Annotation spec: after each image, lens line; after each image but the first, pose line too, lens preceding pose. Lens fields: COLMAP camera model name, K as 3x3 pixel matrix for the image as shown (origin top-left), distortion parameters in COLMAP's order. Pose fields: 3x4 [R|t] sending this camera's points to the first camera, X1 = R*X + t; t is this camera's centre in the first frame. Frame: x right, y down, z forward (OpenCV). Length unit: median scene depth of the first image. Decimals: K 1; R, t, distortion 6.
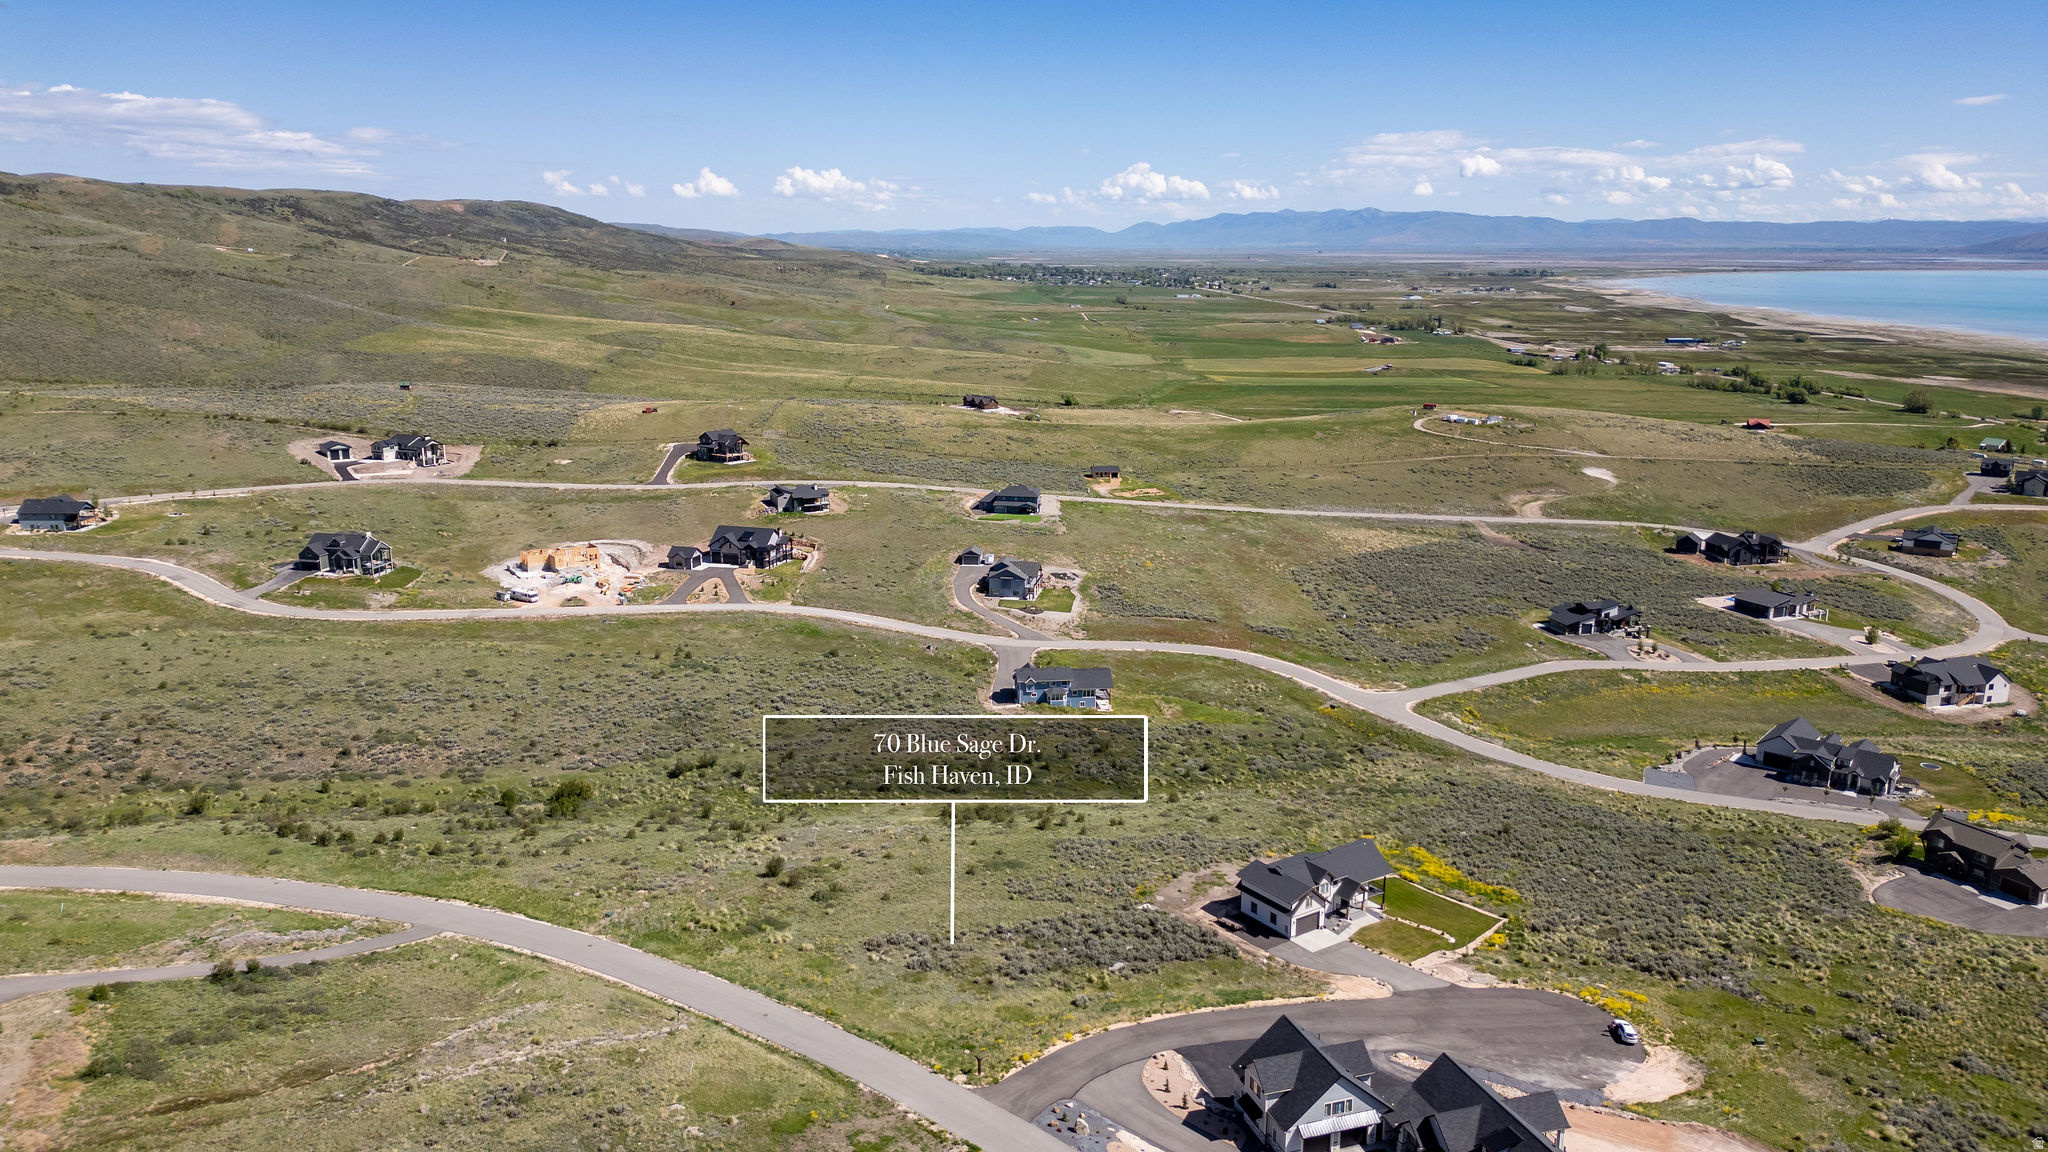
lens RADIAL K [[1440.7, 0, 1010.9], [0, 1440.7, 582.5], [0, 0, 1]] dist [0.064715, -0.051521]
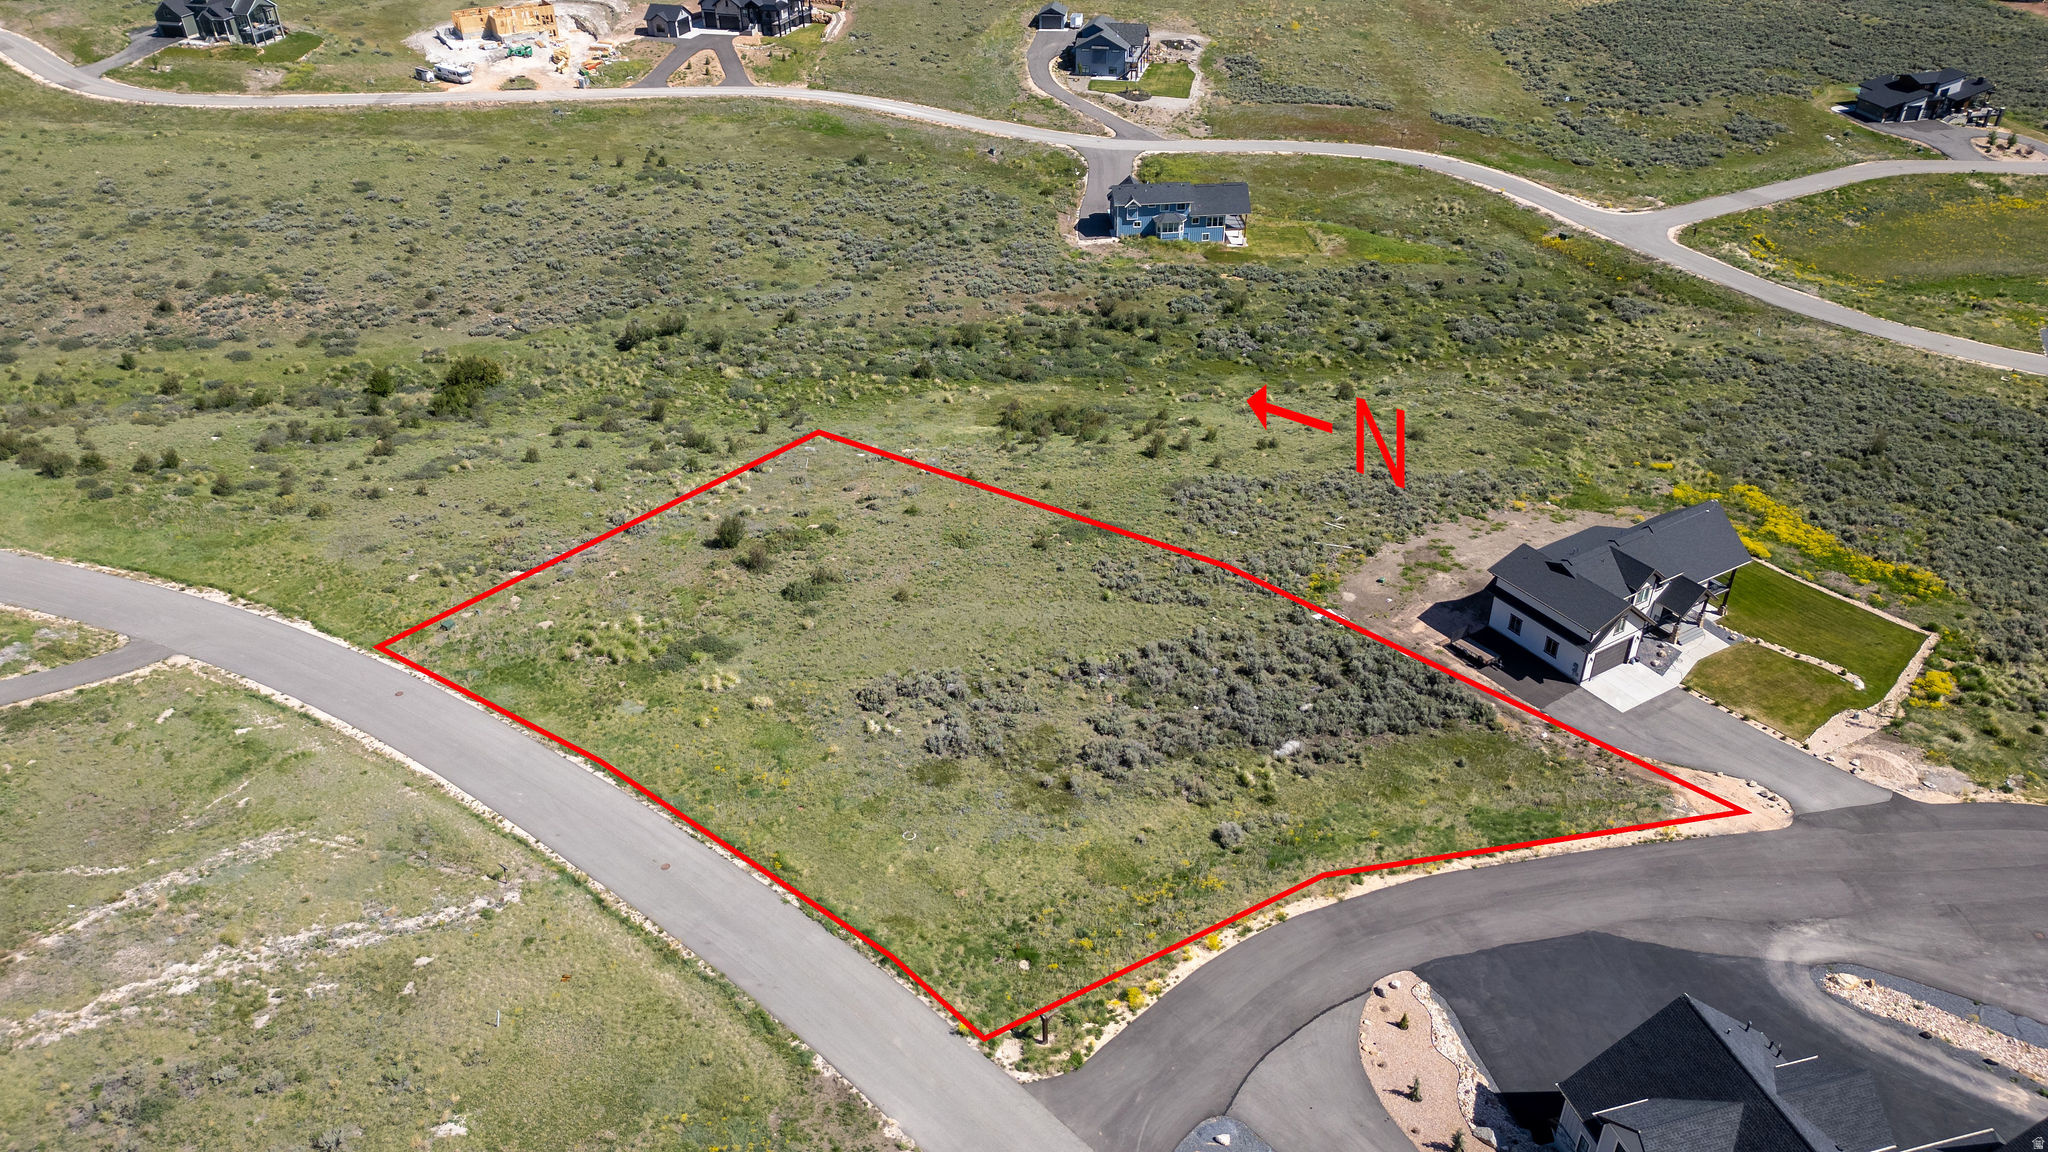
lens RADIAL K [[1440.7, 0, 1020.2], [0, 1440.7, 592.1], [0, 0, 1]] dist [0.064715, -0.051521]
pose [[0.998613, 0.013060, -0.050999, -0.002888], [0.005220, 0.939403, 0.342776, 0.004078], [0.052386, -0.342566, 0.938032, 0.266480]]
